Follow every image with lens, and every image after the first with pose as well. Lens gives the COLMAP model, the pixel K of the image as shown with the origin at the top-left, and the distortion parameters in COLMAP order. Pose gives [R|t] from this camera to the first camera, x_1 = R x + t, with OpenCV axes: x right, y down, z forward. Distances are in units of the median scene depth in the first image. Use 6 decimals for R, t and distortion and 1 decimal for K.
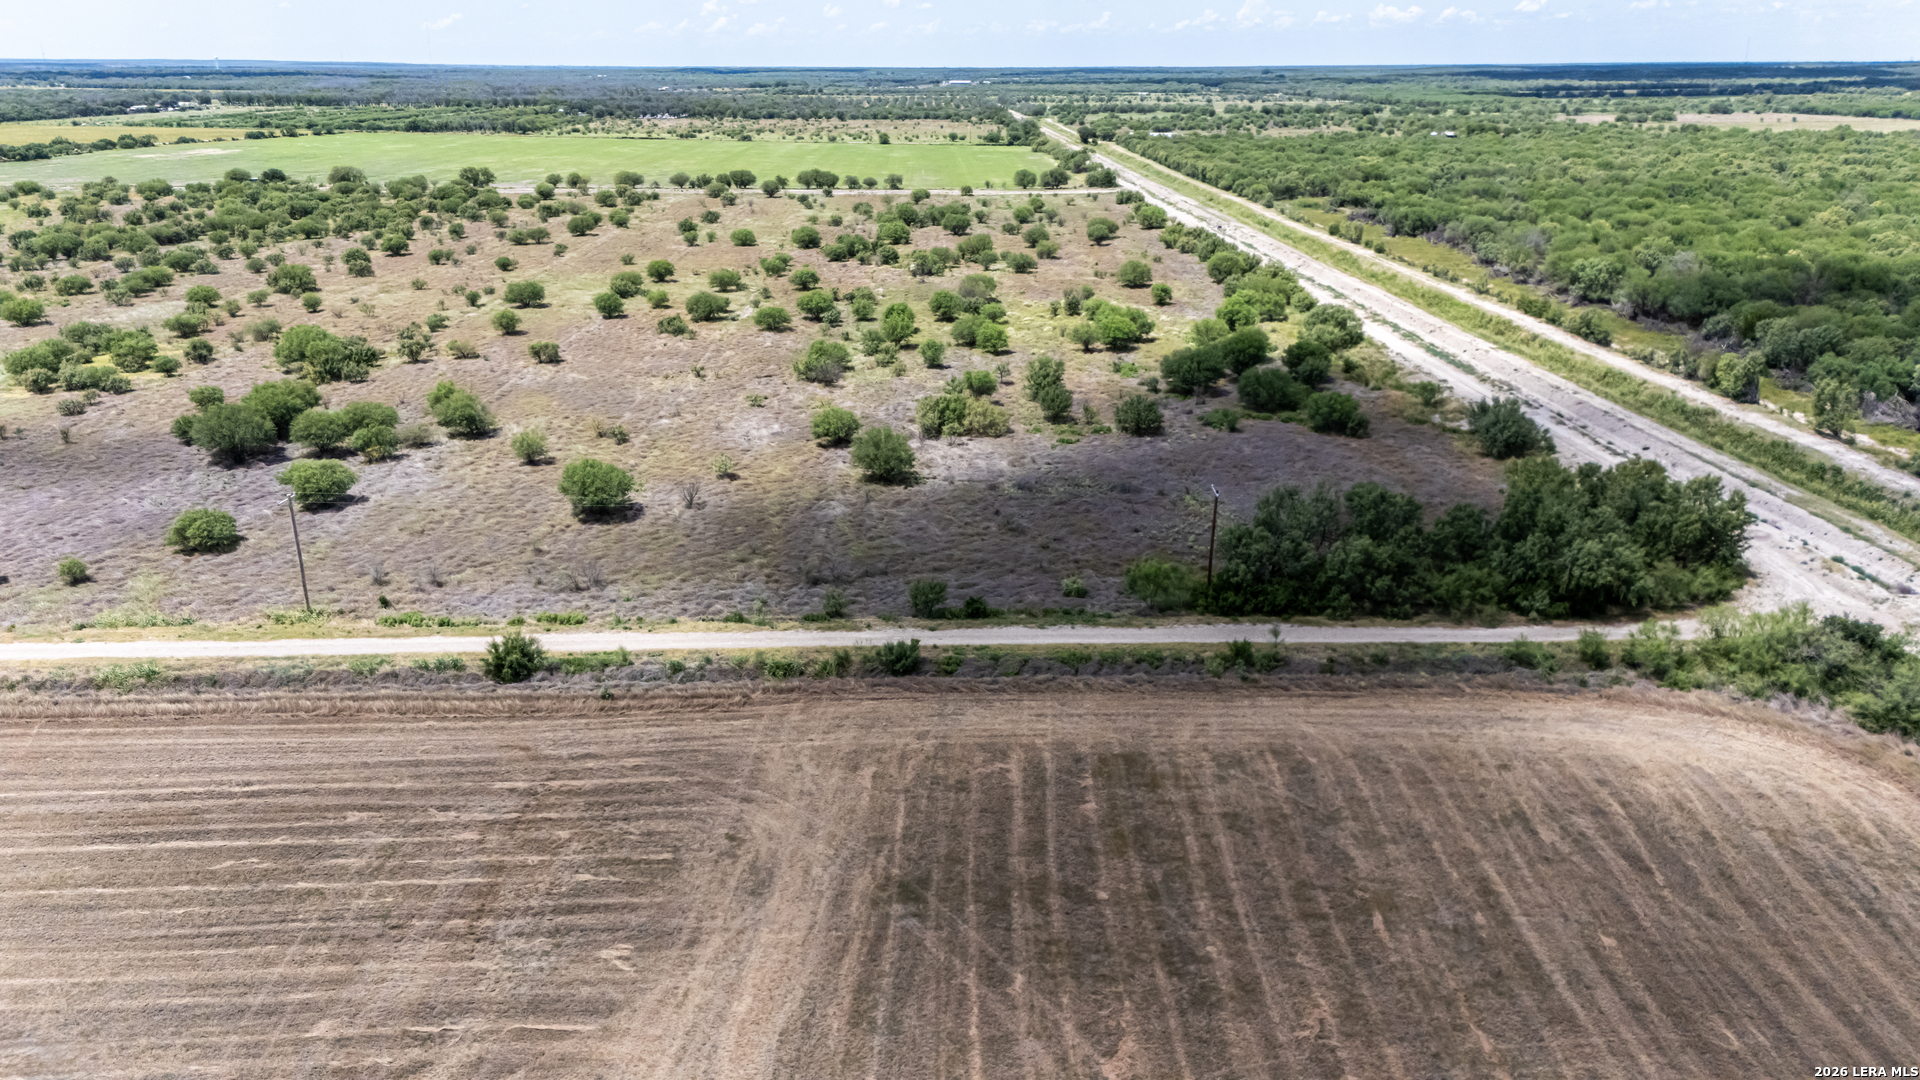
lens RADIAL K [[1424.6, 0, 960.0], [0, 1424.6, 540.0], [0, 0, 1]] dist [0.076414, -0.067142]
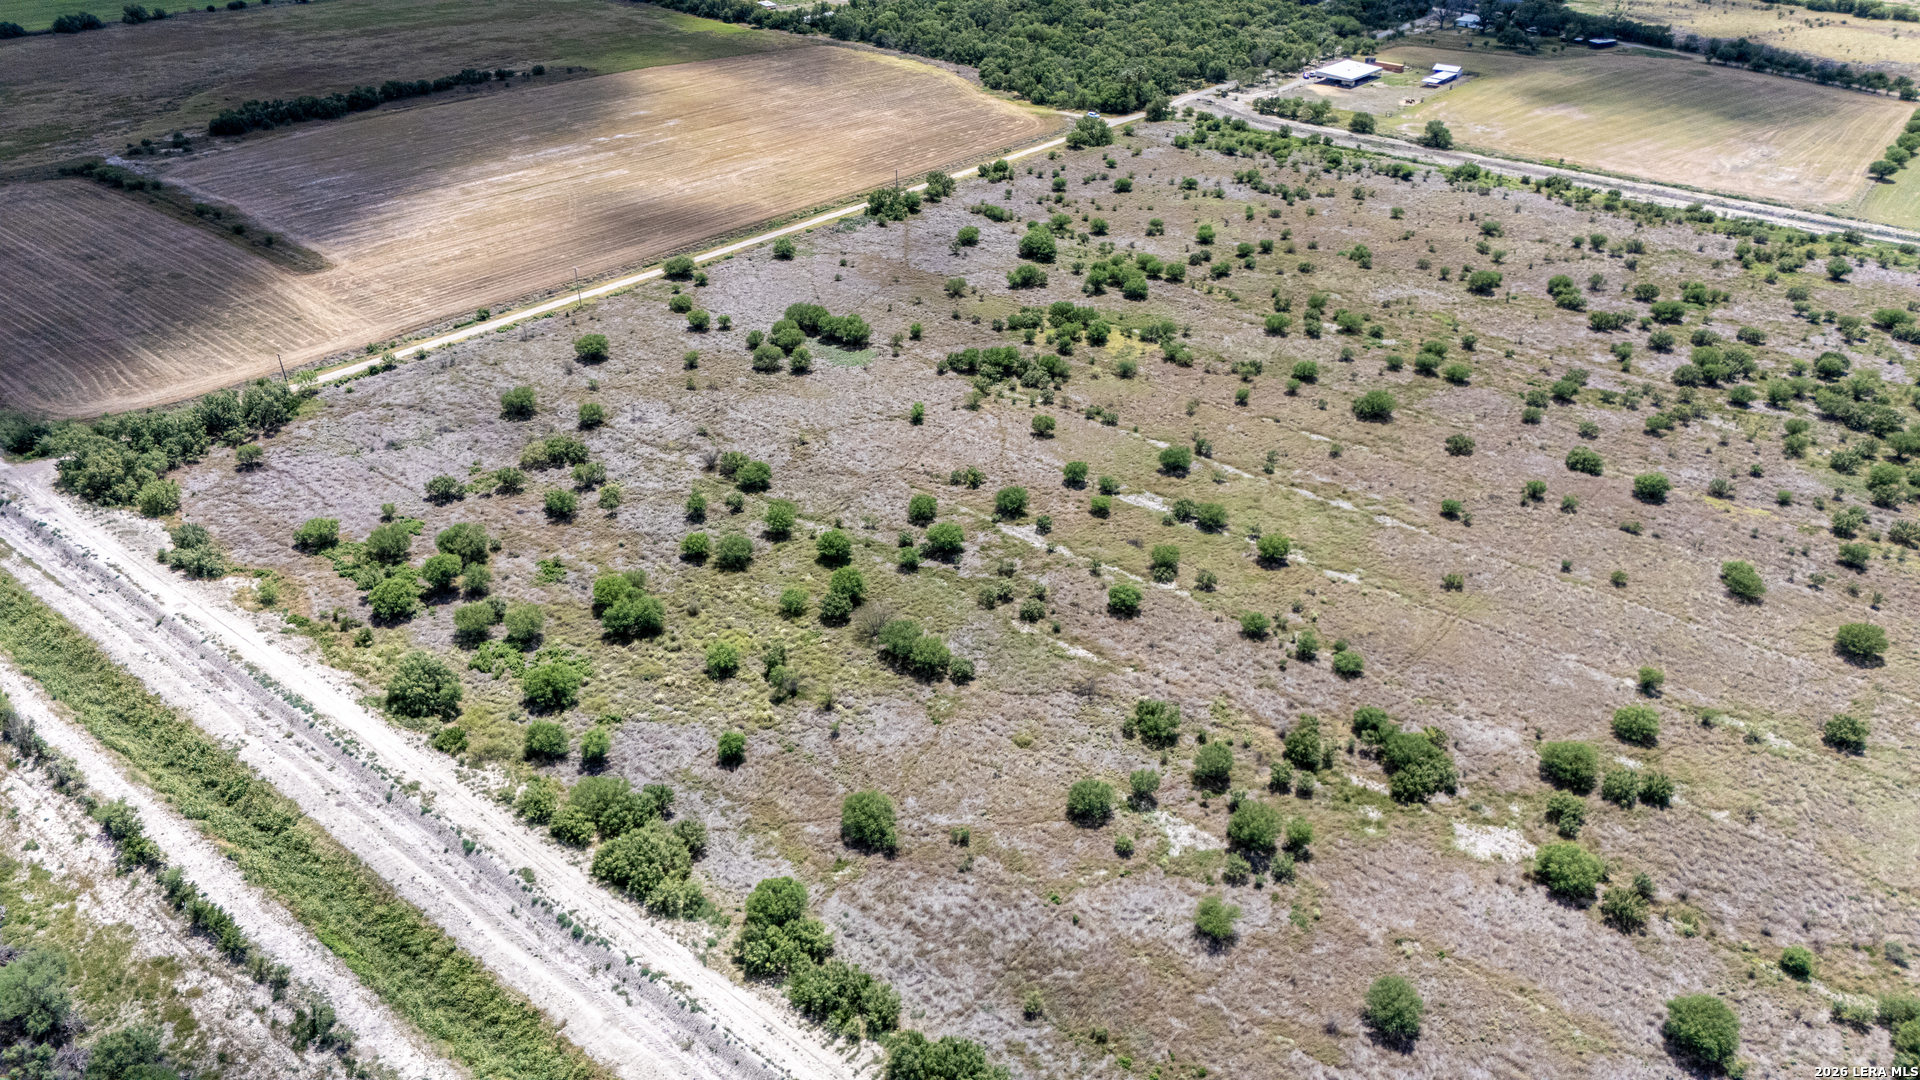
lens RADIAL K [[1406.4, 0, 960.0], [0, 1406.4, 540.0], [0, 0, 1]] dist [0.085307, -0.083909]
pose [[-0.656500, 0.371149, -0.656701, 1.102296], [-0.250885, 0.713584, 0.654106, -1.659149], [0.711382, 0.594177, -0.375352, 2.823988]]
